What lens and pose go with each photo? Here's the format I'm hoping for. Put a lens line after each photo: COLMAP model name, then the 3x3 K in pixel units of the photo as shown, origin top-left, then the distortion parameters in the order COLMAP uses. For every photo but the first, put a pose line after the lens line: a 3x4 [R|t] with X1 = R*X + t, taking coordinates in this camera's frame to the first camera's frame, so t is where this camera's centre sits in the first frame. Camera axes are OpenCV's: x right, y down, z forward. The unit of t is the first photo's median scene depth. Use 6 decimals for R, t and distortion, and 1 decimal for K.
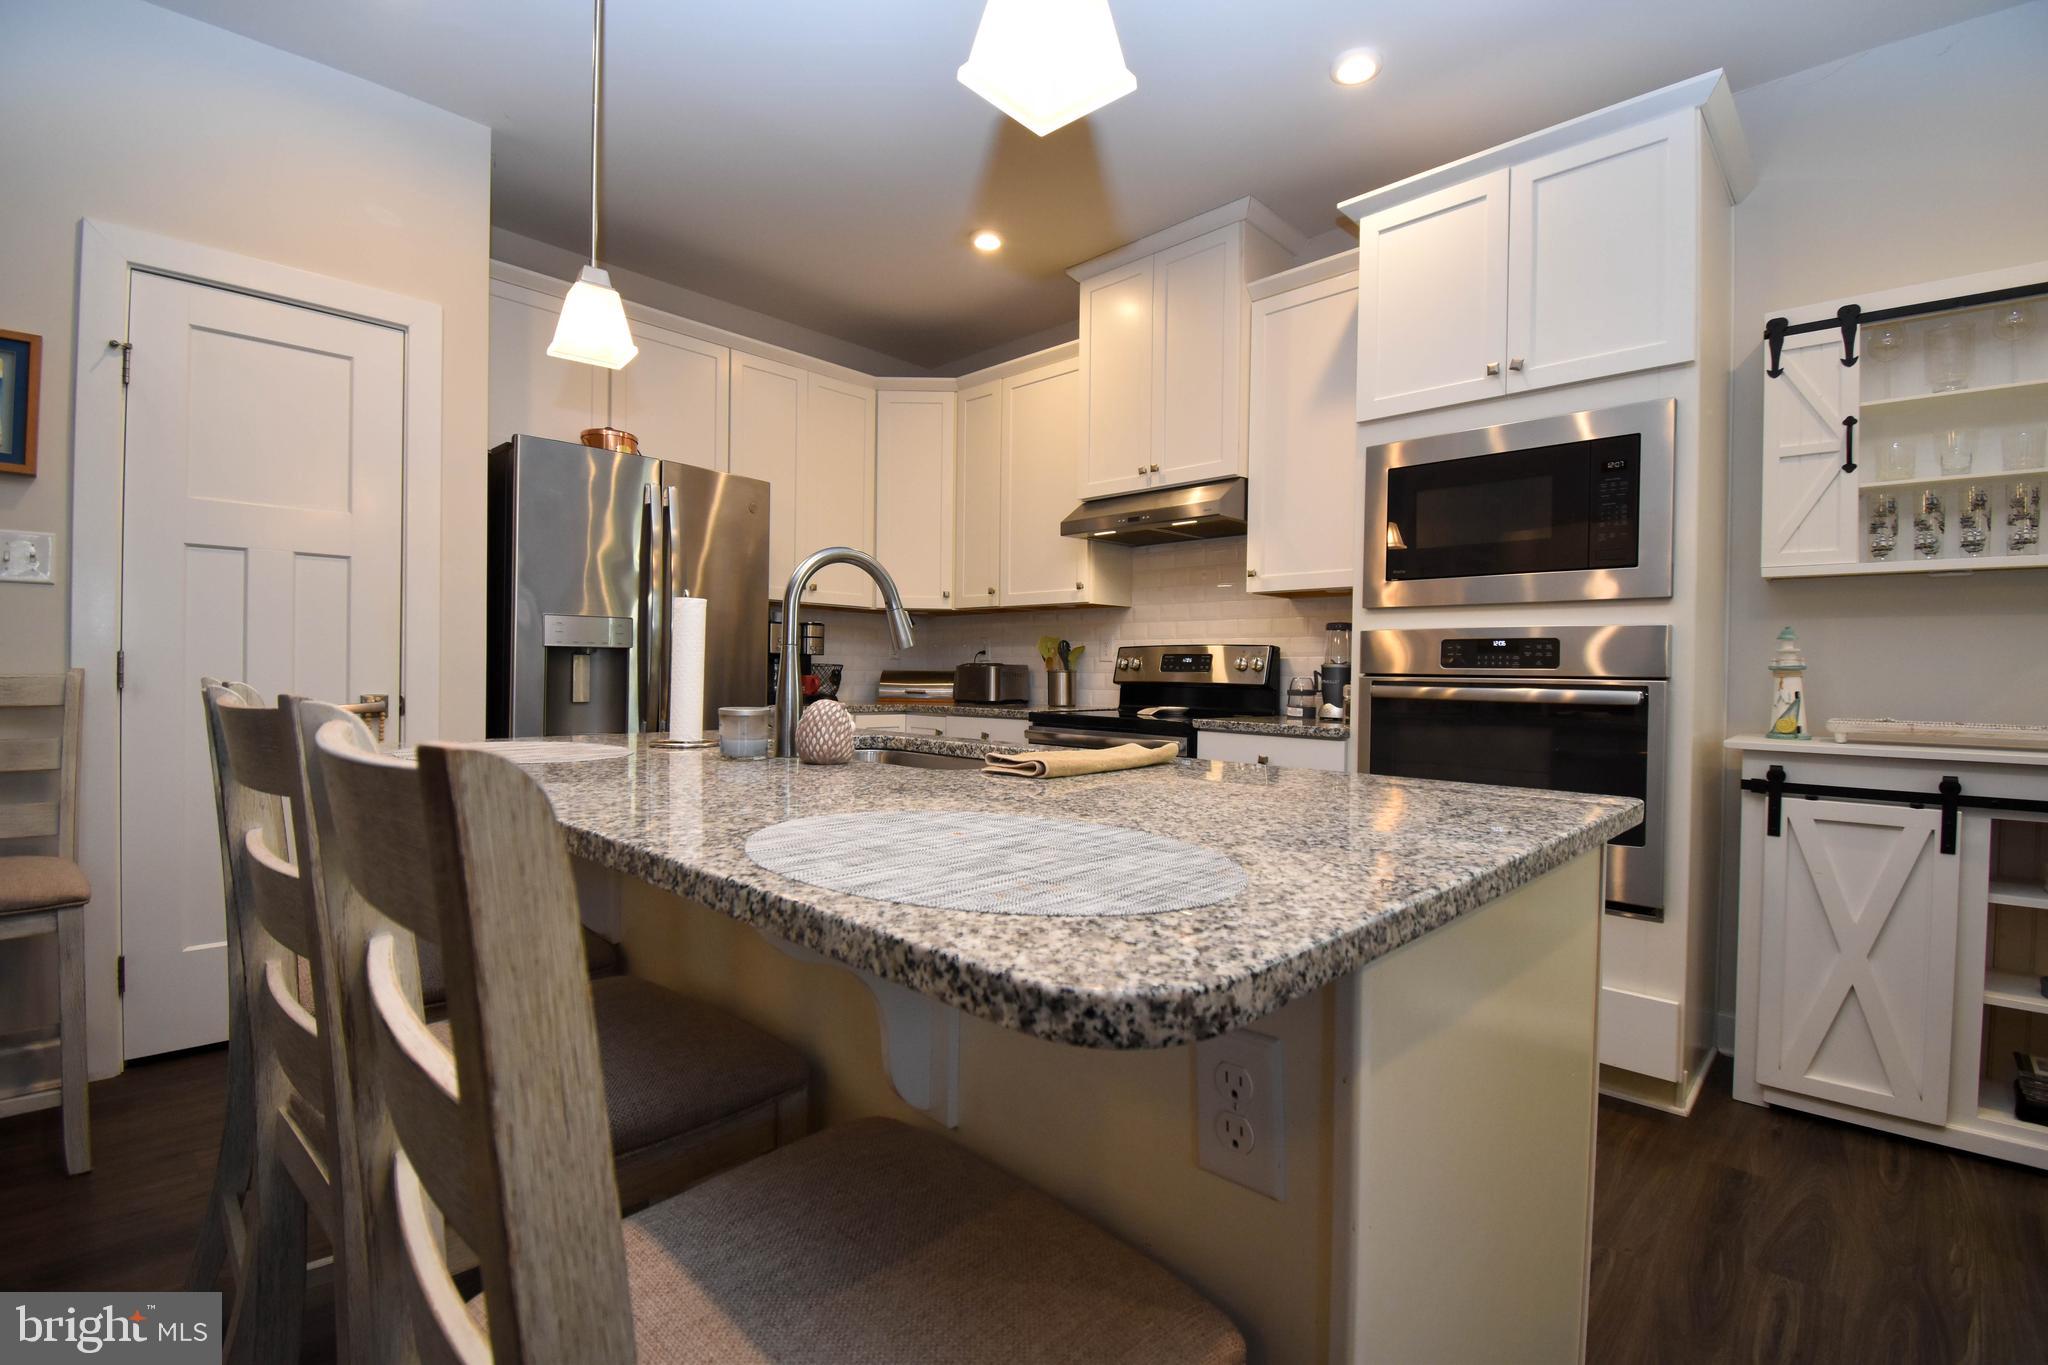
lens RADIAL K [[901.9, 0, 1028.4], [0, 901.9, 677.3], [0, 0, 1]] dist [0.022319, -0.026133]
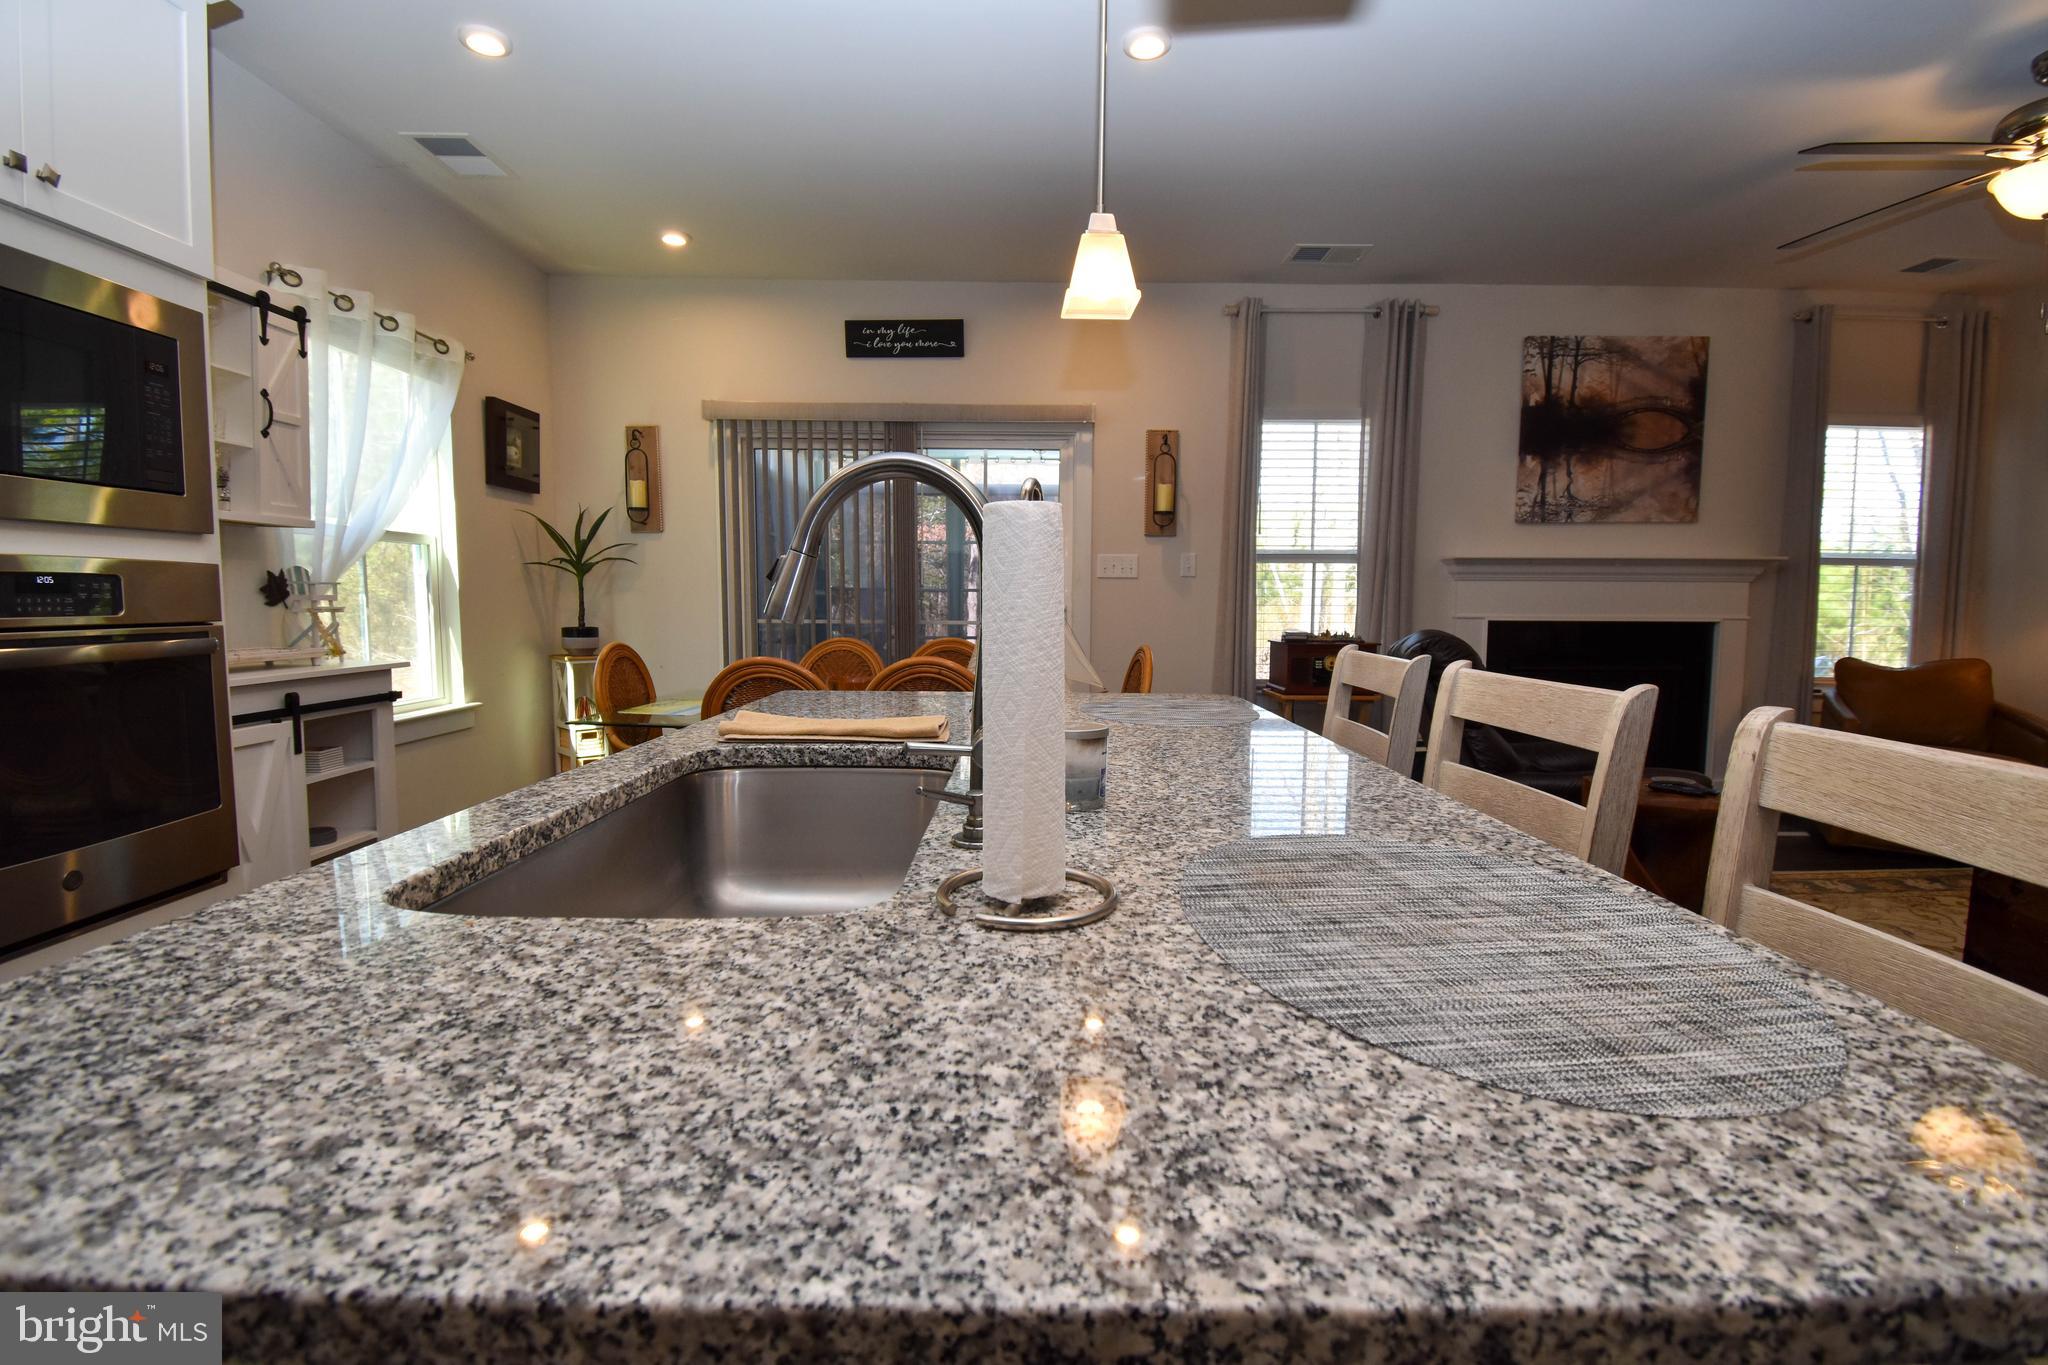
lens RADIAL K [[901.9, 0, 1028.4], [0, 901.9, 677.3], [0, 0, 1]] dist [0.022319, -0.026133]
pose [[-0.707285, -0.076526, 0.702774, -0.496215], [-0.005249, 0.994665, 0.103028, -0.038969], [-0.706909, 0.069182, -0.703913, 0.992222]]
